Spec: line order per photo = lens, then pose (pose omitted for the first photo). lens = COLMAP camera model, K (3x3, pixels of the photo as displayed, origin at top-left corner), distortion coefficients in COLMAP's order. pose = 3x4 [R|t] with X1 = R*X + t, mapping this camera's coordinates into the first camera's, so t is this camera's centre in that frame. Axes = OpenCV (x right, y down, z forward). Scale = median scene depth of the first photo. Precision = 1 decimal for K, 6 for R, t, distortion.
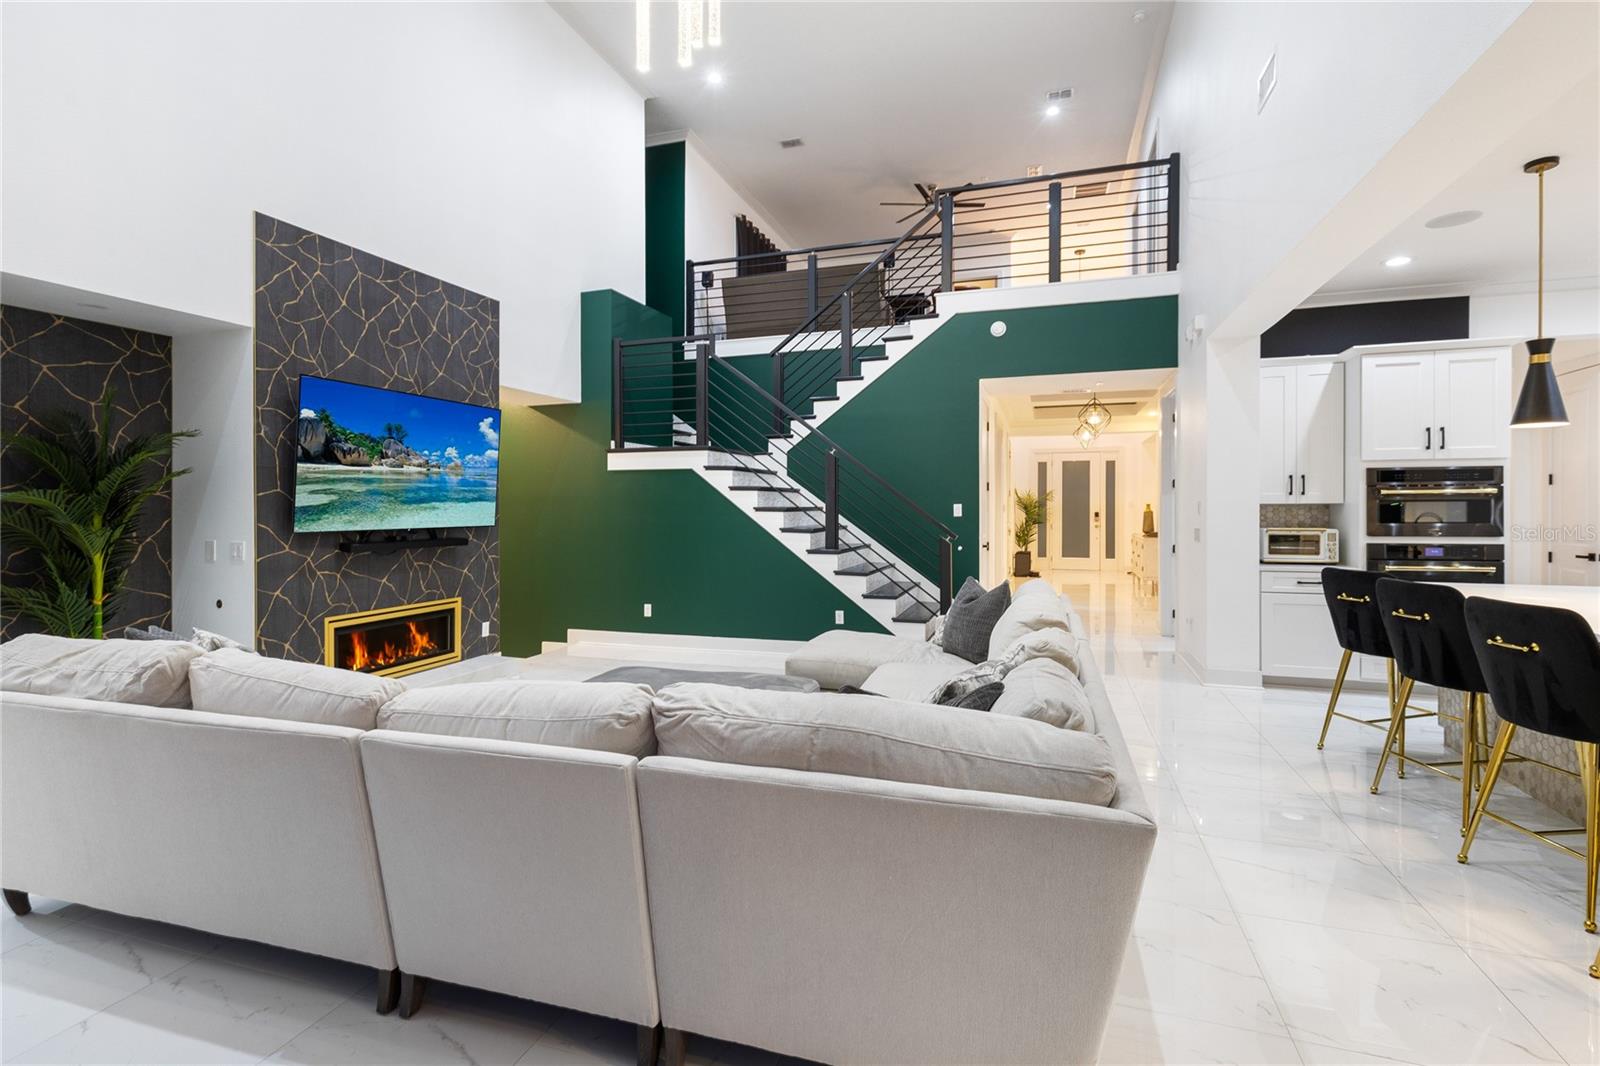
lens RADIAL K [[737.5, 0, 782.6], [0, 737.5, 511.4], [0, 0, 1]] dist [0.001691, 0.001268]
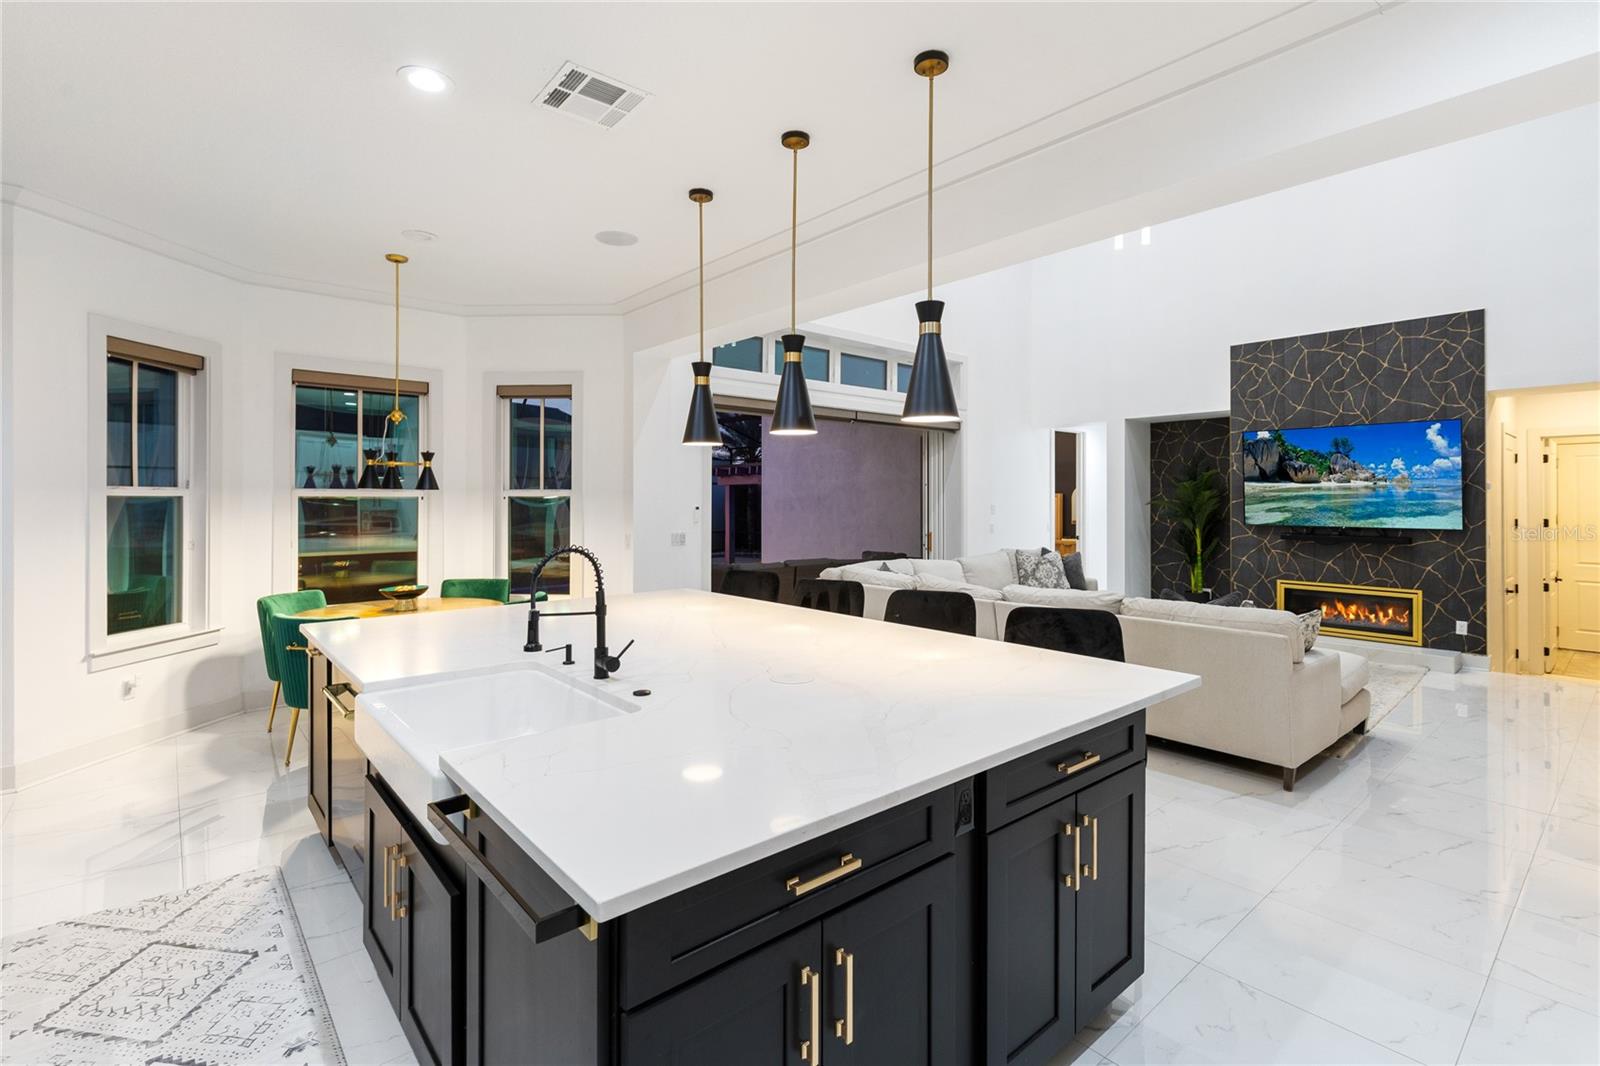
lens RADIAL K [[737.5, 0, 815.7], [0, 737.5, 496.4], [0, 0, 1]] dist [0.001691, 0.001268]
pose [[-0.487397, -0.003218, -0.873174, 1.073642], [-0.008092, 0.999967, 0.000831, -0.023558], [0.873143, 0.007471, -0.487407, 0.785392]]
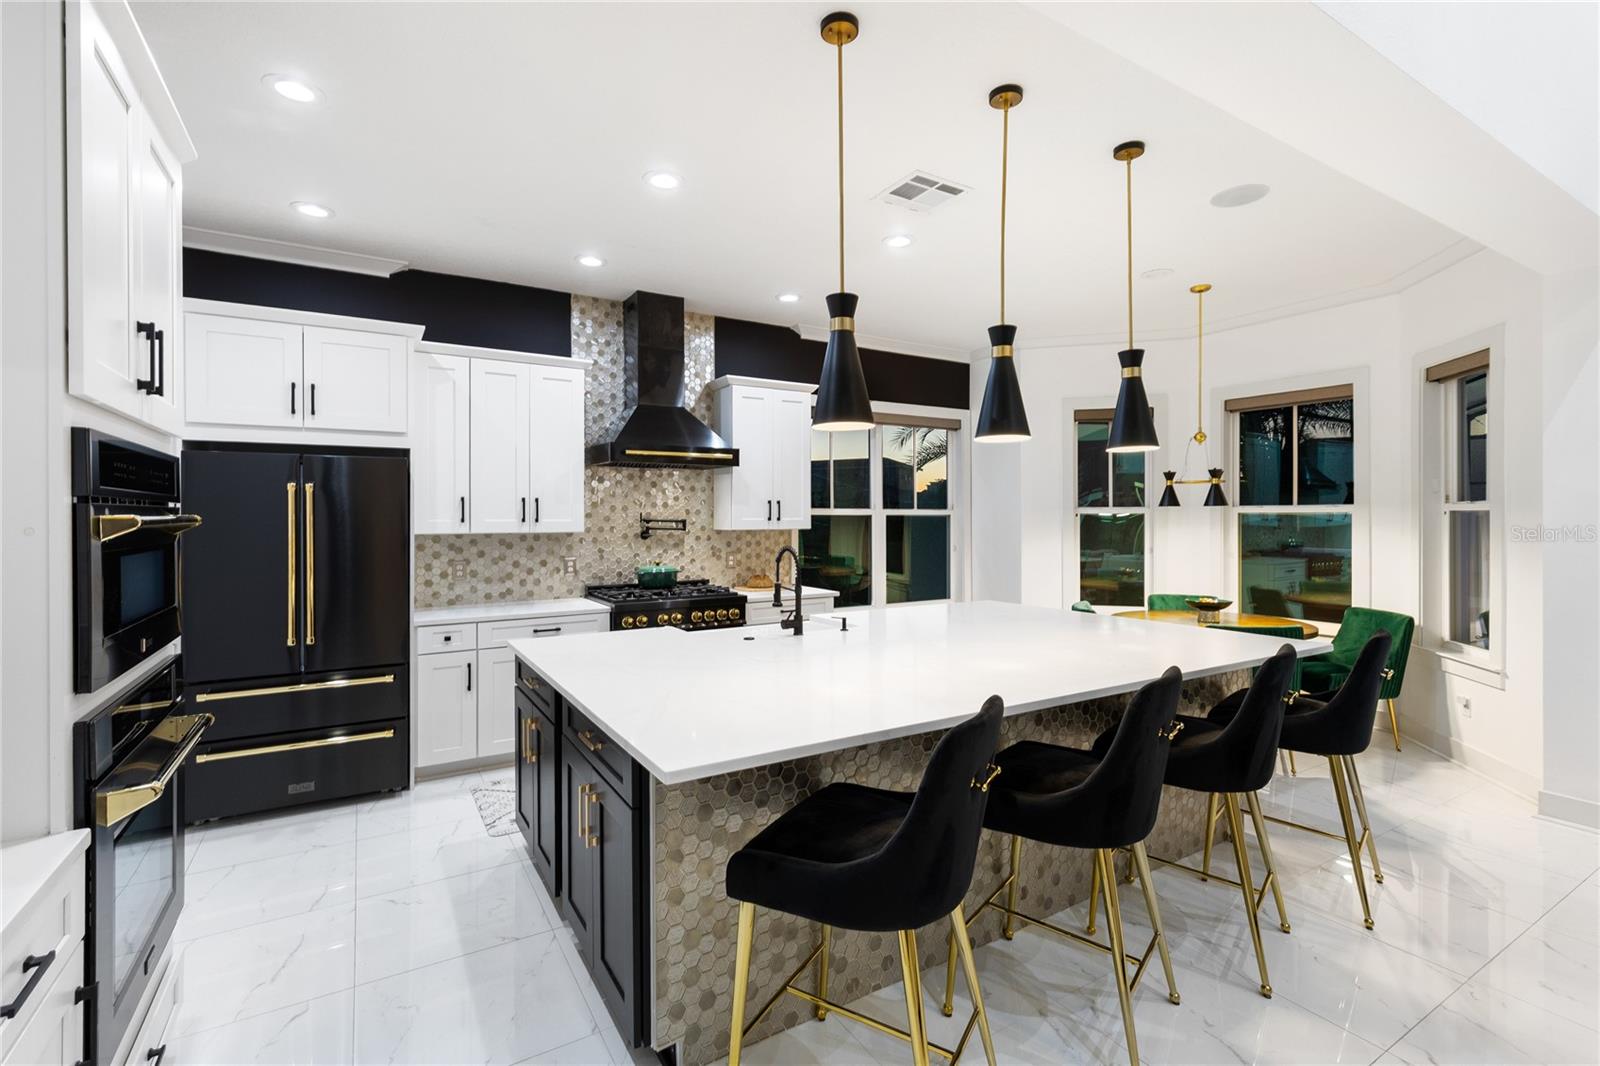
lens RADIAL K [[737.5, 0, 813.9], [0, 737.5, 510.9], [0, 0, 1]] dist [0.001691, 0.001268]
pose [[-0.783666, 0.011202, 0.621081, 0.390422], [0.012157, 0.999922, -0.002696, -0.025018], [-0.621063, 0.005438, -0.783742, 0.954417]]
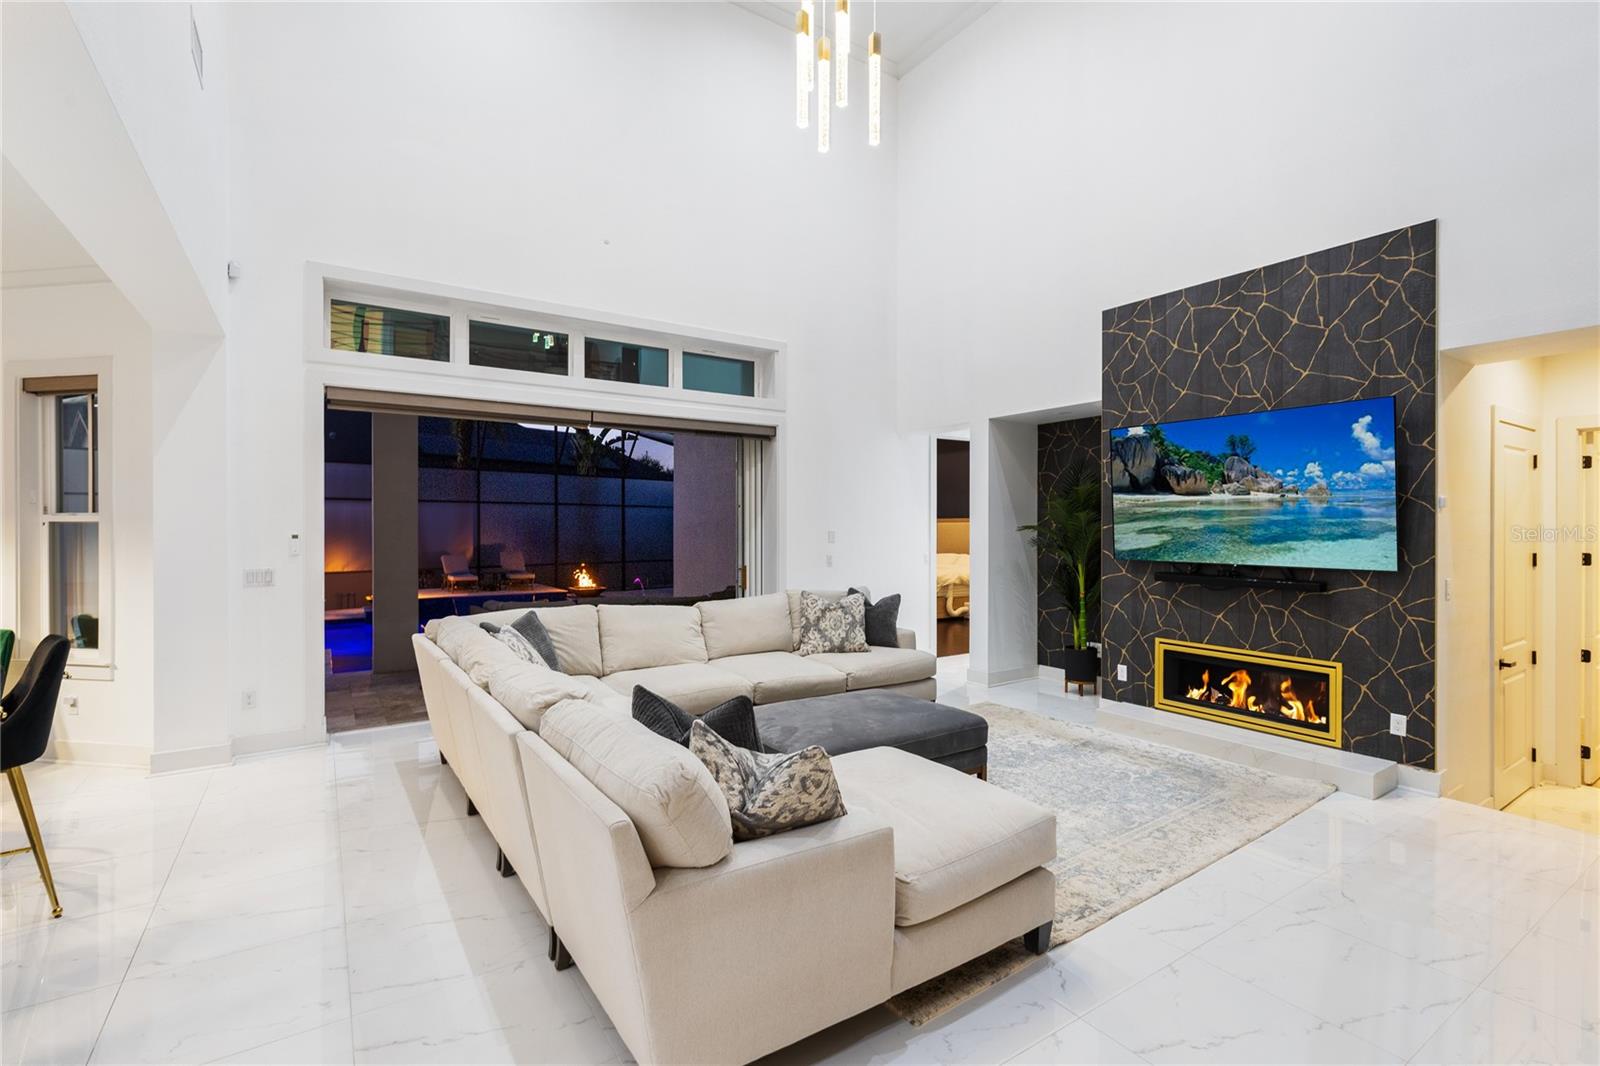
lens RADIAL K [[737.5, 0, 798.9], [0, 737.5, 532.2], [0, 0, 1]] dist [0.001691, 0.001268]
pose [[-0.596638, 0.009284, -0.802457, 0.515130], [-0.005949, 0.999854, 0.015990, -0.025704], [0.802488, 0.014314, -0.596496, 1.066031]]
